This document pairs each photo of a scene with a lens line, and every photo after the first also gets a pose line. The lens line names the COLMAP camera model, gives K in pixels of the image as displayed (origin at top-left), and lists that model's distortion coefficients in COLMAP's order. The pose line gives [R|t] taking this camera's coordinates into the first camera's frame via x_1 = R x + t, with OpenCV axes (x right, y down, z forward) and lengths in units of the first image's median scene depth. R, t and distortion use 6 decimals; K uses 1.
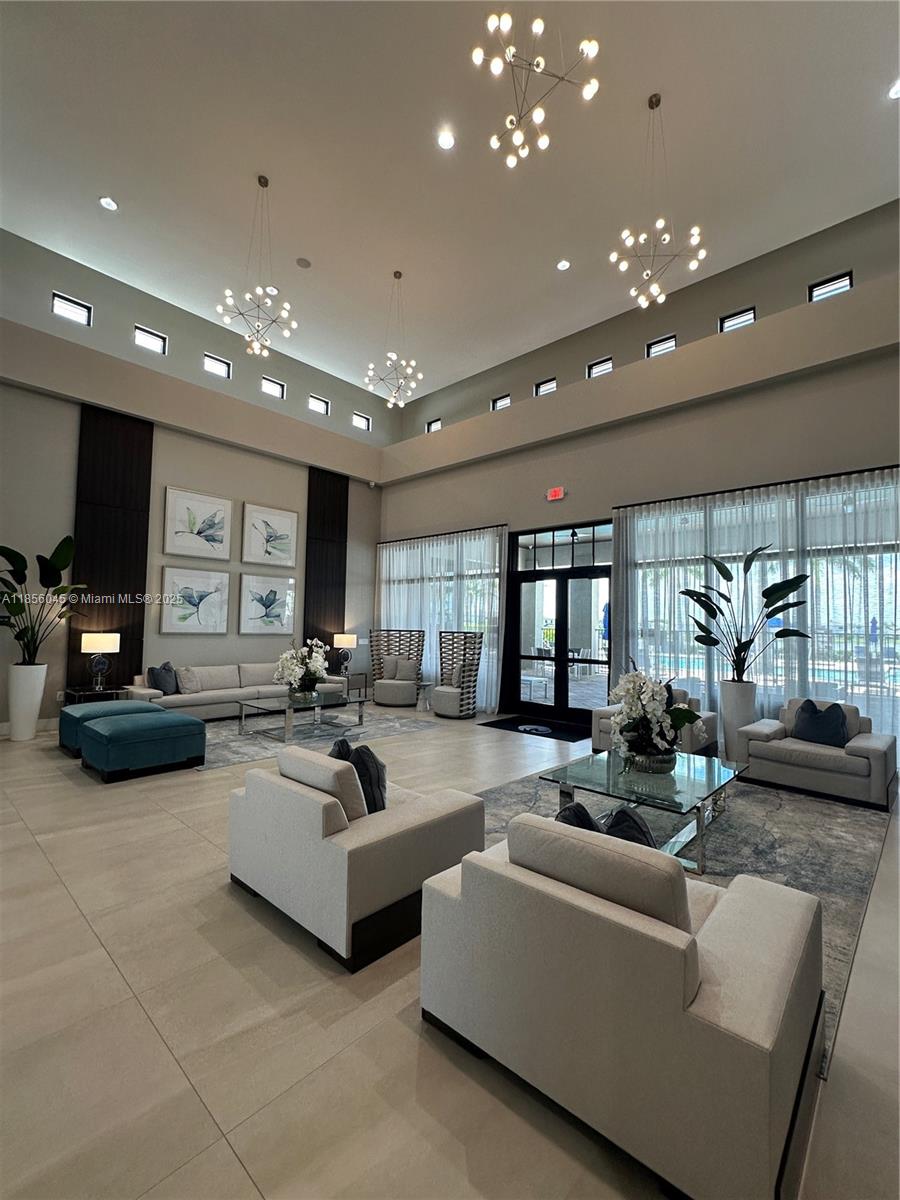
lens RADIAL K [[512.1, 0, 450.0], [0, 512.1, 600.0], [0, 0, 1]] dist [0.003067, 0.000230]
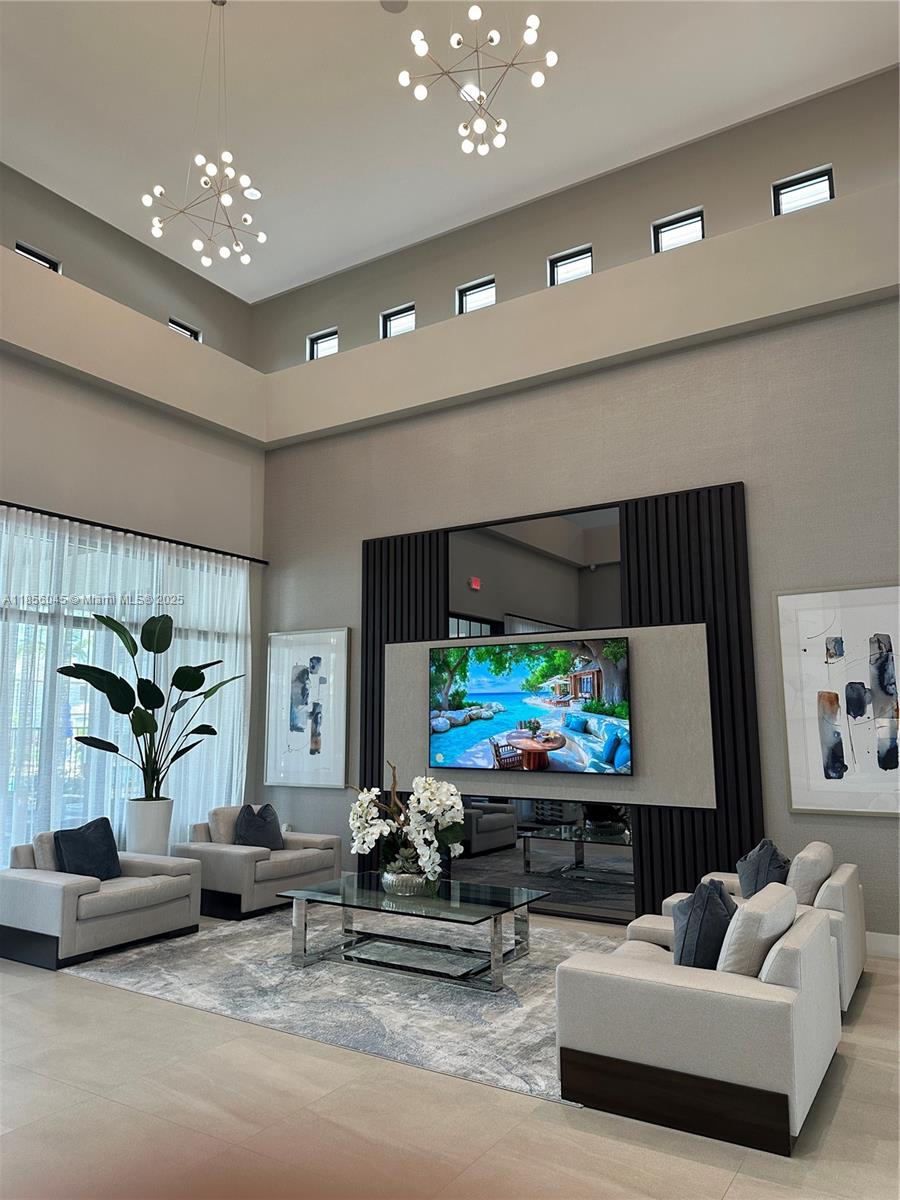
lens RADIAL K [[835.4, 0, 450.0], [0, 835.4, 600.0], [0, 0, 1]] dist [-0.001448, -0.000797]
pose [[-0.173692, 0.124166, 0.976941, -0.645288], [-0.057220, 0.989071, -0.135881, 0.014000], [-0.983136, -0.079502, -0.164689, 0.726877]]
